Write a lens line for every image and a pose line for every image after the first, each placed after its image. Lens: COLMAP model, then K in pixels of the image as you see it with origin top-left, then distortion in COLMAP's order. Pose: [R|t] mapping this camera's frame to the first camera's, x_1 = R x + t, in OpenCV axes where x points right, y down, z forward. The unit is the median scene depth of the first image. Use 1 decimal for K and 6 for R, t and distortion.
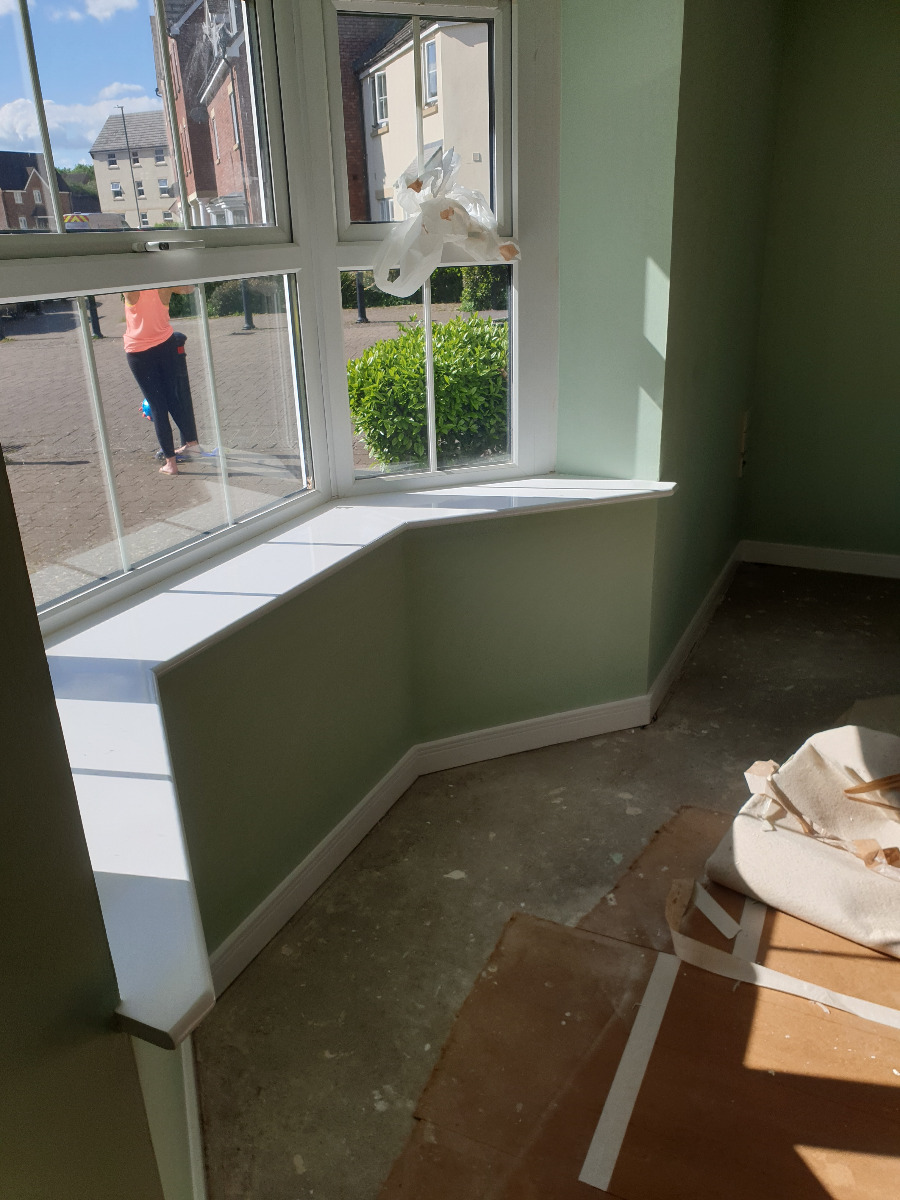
lens RADIAL K [[937.1, 0, 435.8], [0, 937.1, 615.5], [0, 0, 1]] dist [0.013043, 0.005683]
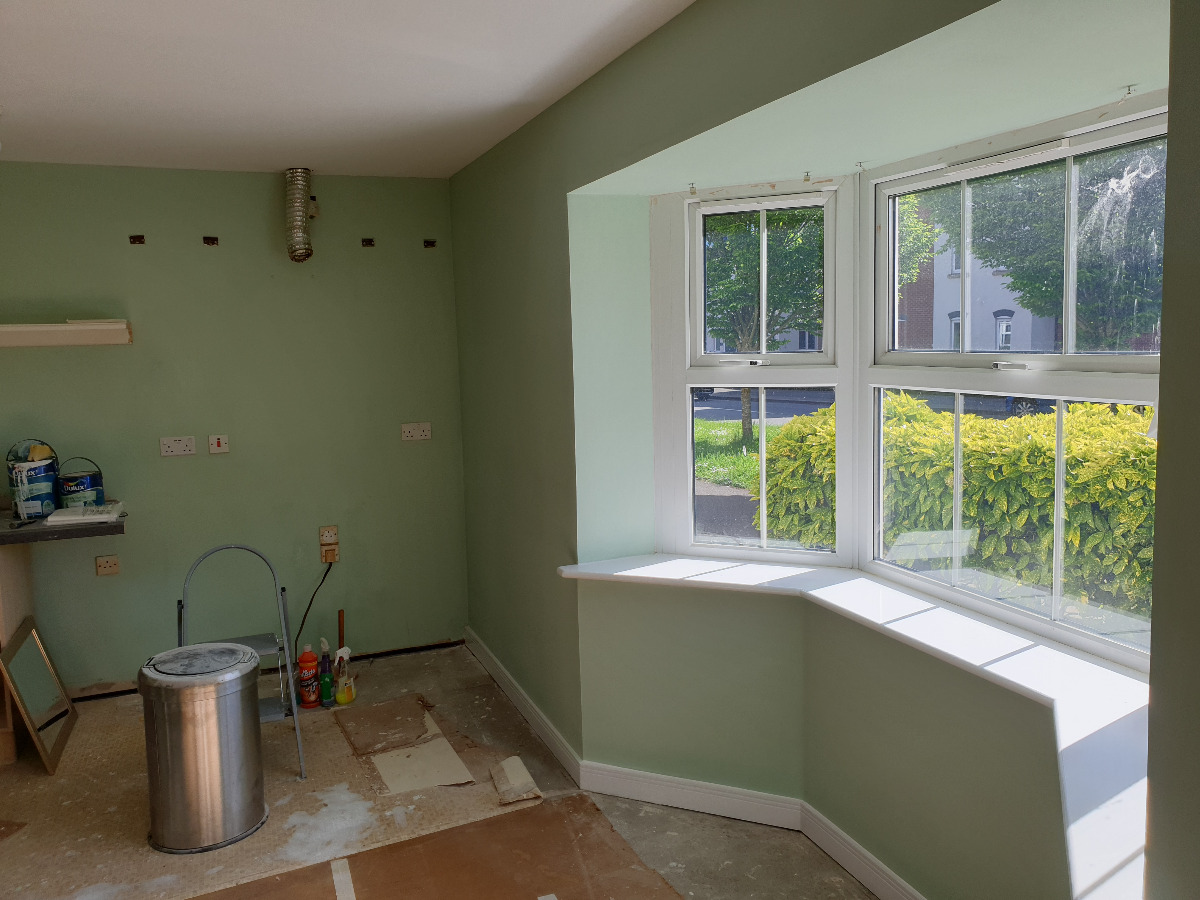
lens RADIAL K [[937.1, 0, 600.2], [0, 937.1, 417.6], [0, 0, 1]] dist [0.013043, 0.005683]
pose [[-0.669163, 0.107426, -0.735310, 0.783863], [-0.247929, 0.900526, 0.357190, -0.496807], [0.700537, 0.421323, -0.575964, 1.052231]]
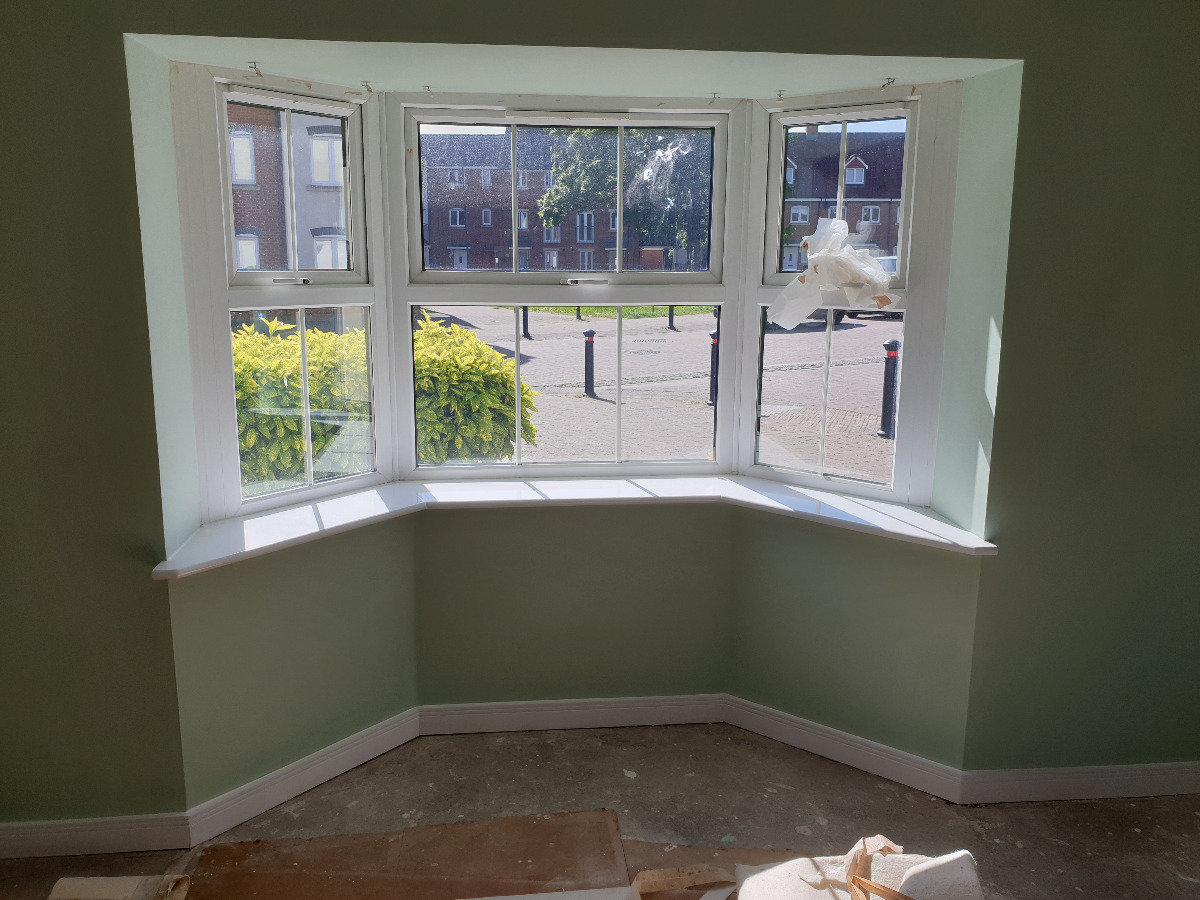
lens RADIAL K [[937.1, 0, 594.6], [0, 937.1, 417.1], [0, 0, 1]] dist [0.013043, 0.005683]
pose [[0.521513, 0.176131, -0.834866, 0.874314], [-0.346315, 0.937937, -0.018456, -0.113568], [0.779801, 0.298752, 0.550143, 0.141281]]
